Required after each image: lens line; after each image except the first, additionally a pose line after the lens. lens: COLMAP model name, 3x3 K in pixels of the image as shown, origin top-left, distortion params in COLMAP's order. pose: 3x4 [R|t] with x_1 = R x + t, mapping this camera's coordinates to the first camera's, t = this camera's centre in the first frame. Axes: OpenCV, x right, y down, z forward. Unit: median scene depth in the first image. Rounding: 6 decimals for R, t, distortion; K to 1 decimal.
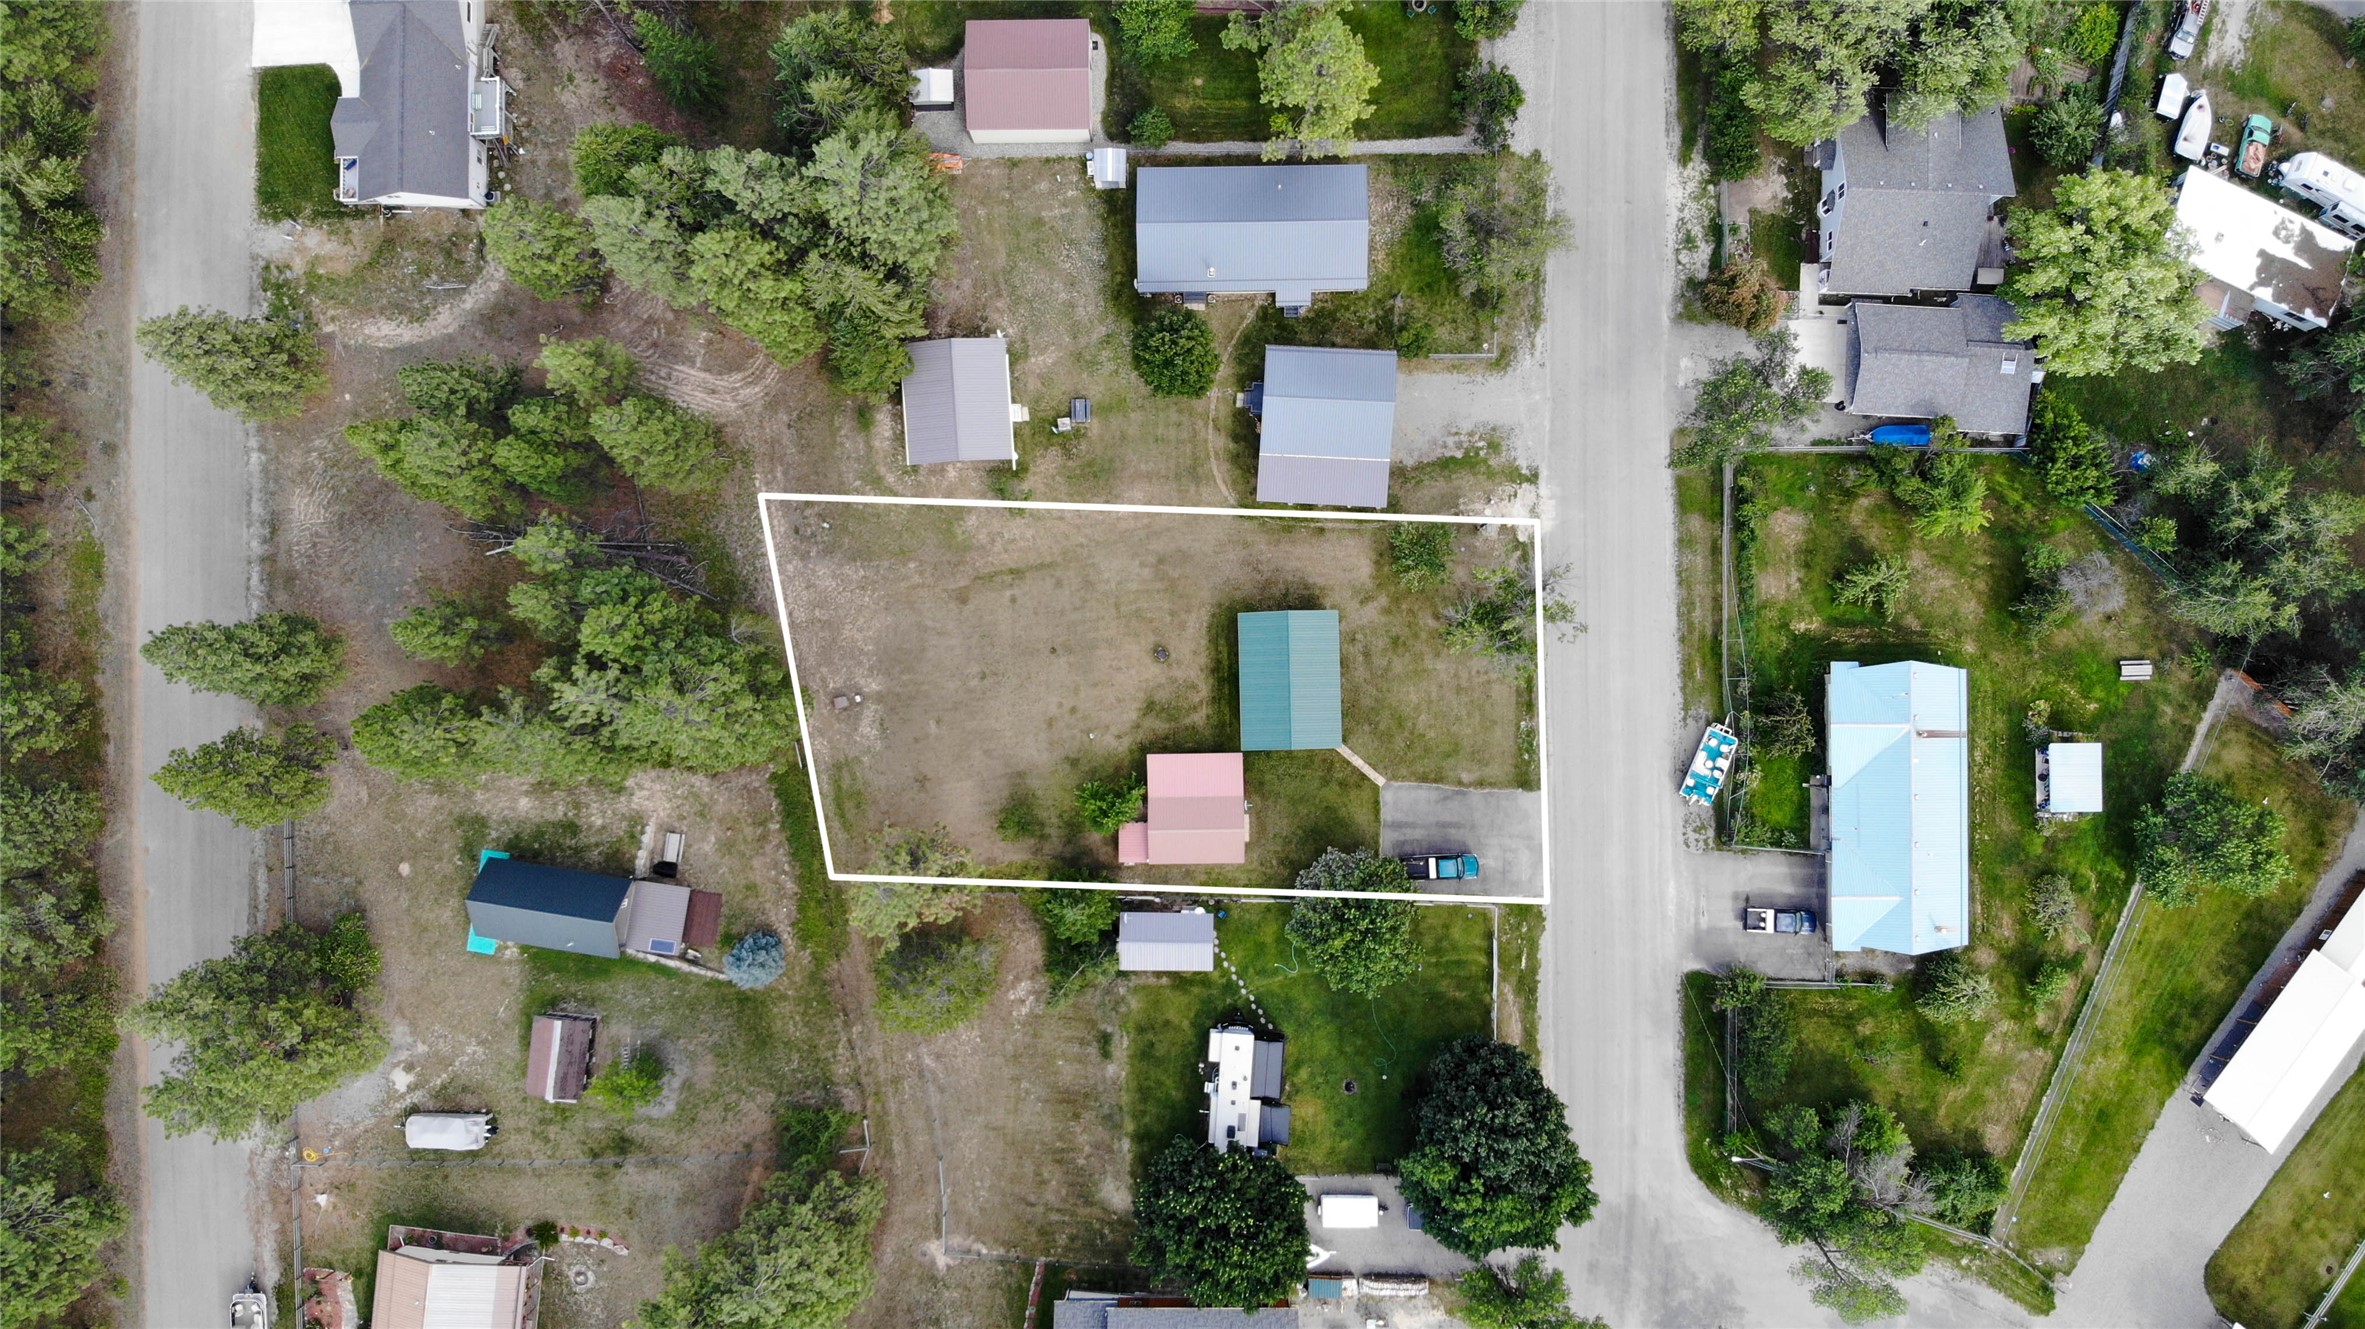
lens RADIAL K [[1640.4, 0, 1173.7], [0, 1640.4, 645.5], [0, 0, 1]] dist [0.043727, -0.150961]
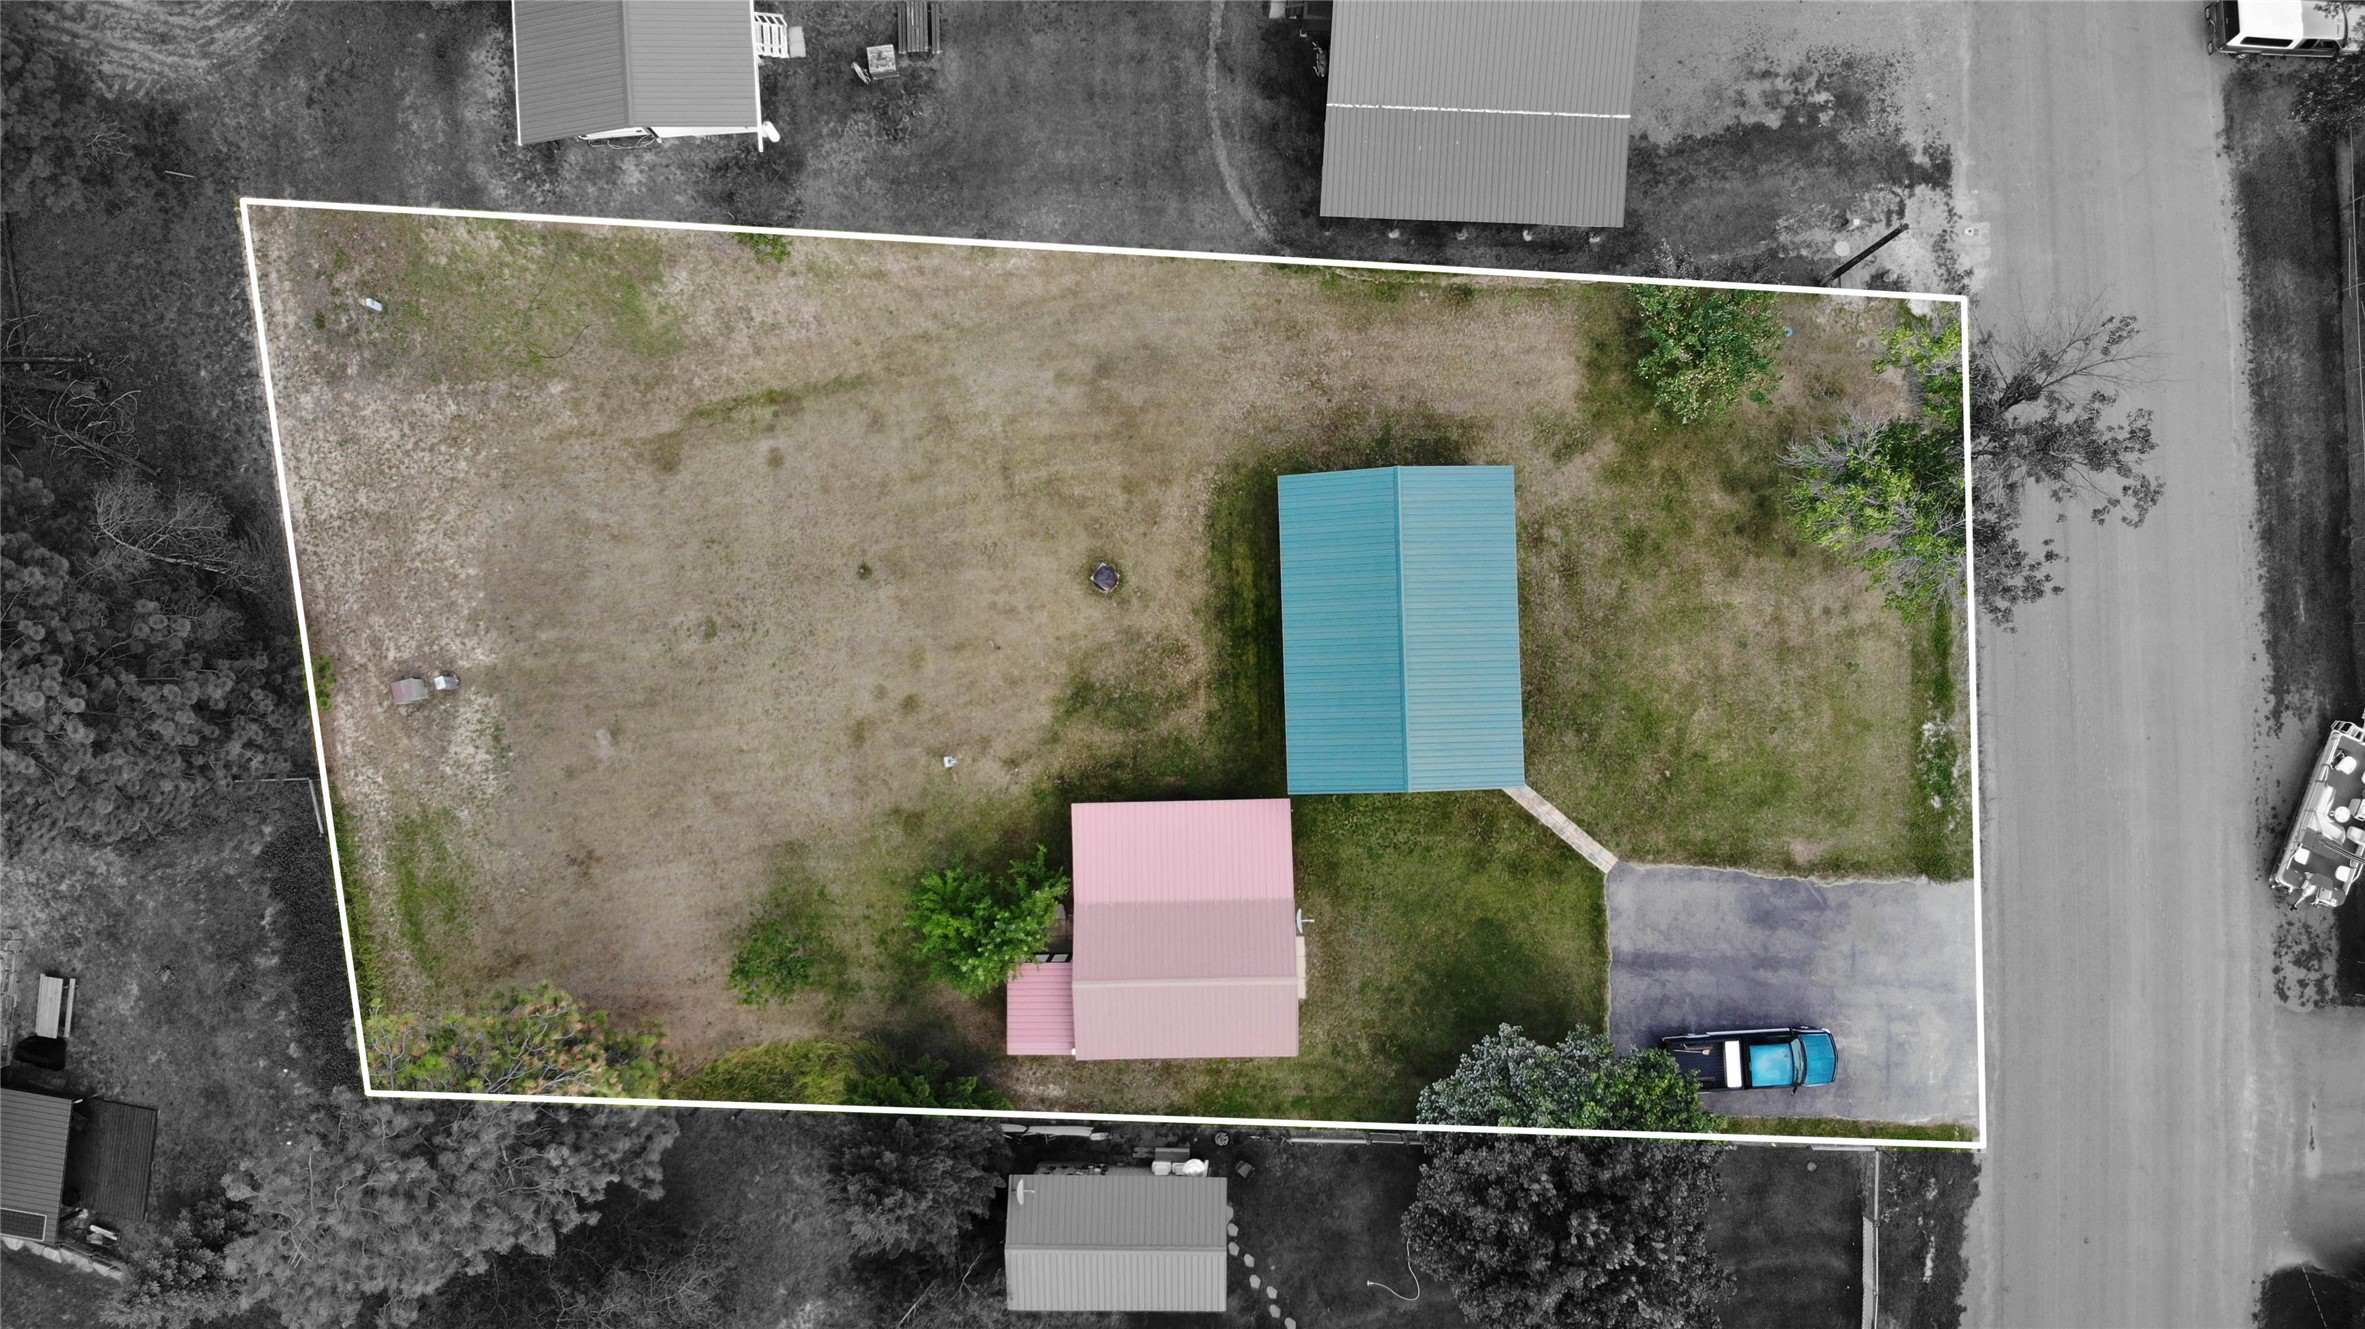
lens RADIAL K [[1640.4, 0, 1173.7], [0, 1640.4, 645.5], [0, 0, 1]] dist [0.043727, -0.150961]
pose [[0.999970, -0.006952, 0.003500, 0.009587], [0.006944, 0.999973, 0.002445, 0.023033], [-0.003517, -0.002421, 0.999991, 0.557907]]
